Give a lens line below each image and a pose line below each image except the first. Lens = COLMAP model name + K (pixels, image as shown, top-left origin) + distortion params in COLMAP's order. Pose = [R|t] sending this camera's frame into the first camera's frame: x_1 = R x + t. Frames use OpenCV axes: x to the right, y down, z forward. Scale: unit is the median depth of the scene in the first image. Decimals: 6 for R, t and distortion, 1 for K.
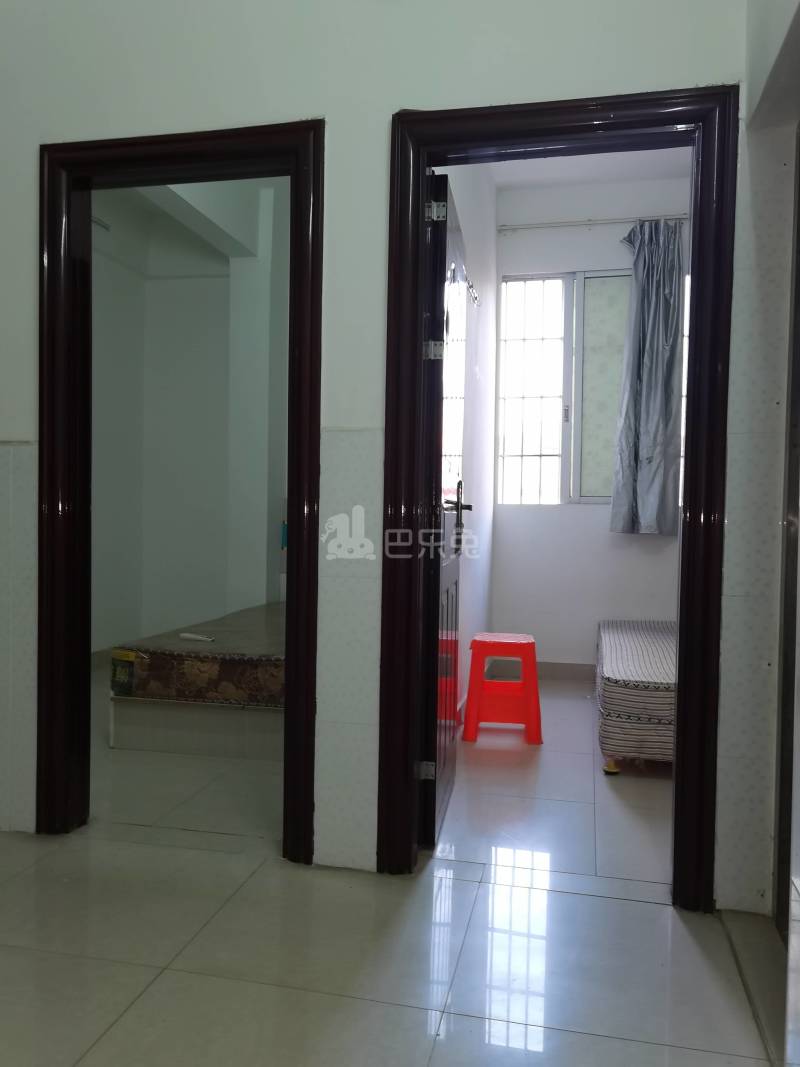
lens RADIAL K [[814.0, 0, 400.0], [0, 814.0, 533.5], [0, 0, 1]] dist [0.023215, 0.002226]
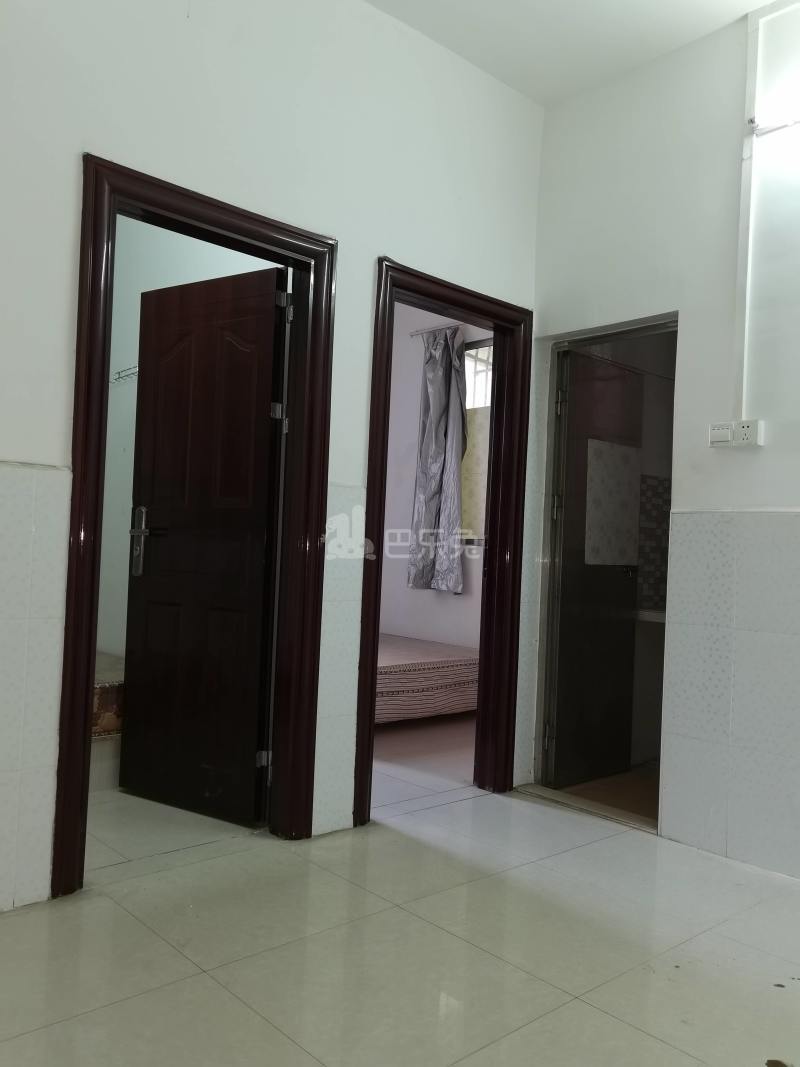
lens RADIAL K [[843.4, 0, 378.5], [0, 843.4, 530.8], [0, 0, 1]] dist [0.007167, 0.005082]
pose [[0.591829, 0.025978, 0.805645, -1.080587], [-0.019627, 0.999649, -0.017815, -0.033762], [-0.805825, -0.005269, 0.592131, 0.171332]]
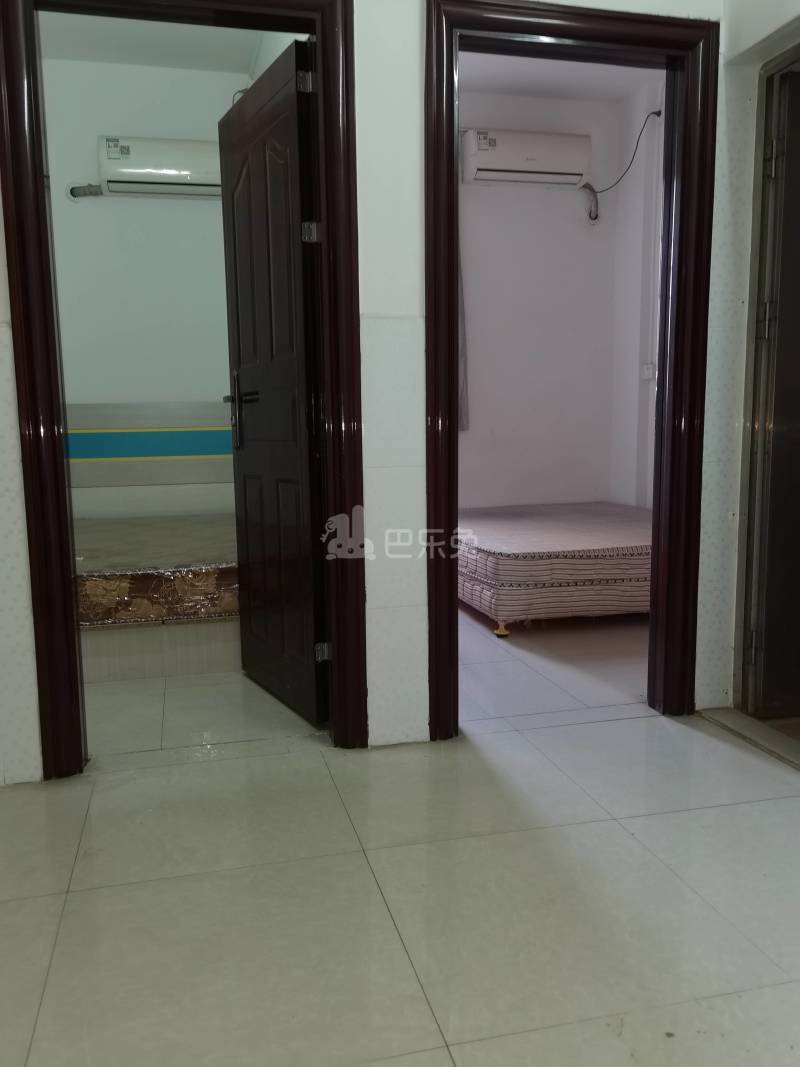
lens RADIAL K [[843.4, 0, 378.5], [0, 843.4, 530.8], [0, 0, 1]] dist [0.007167, 0.005082]
pose [[0.898977, -0.085286, 0.429612, -0.529904], [0.039227, 0.992595, 0.114965, 0.012138], [-0.436235, -0.086498, 0.895666, 0.063325]]
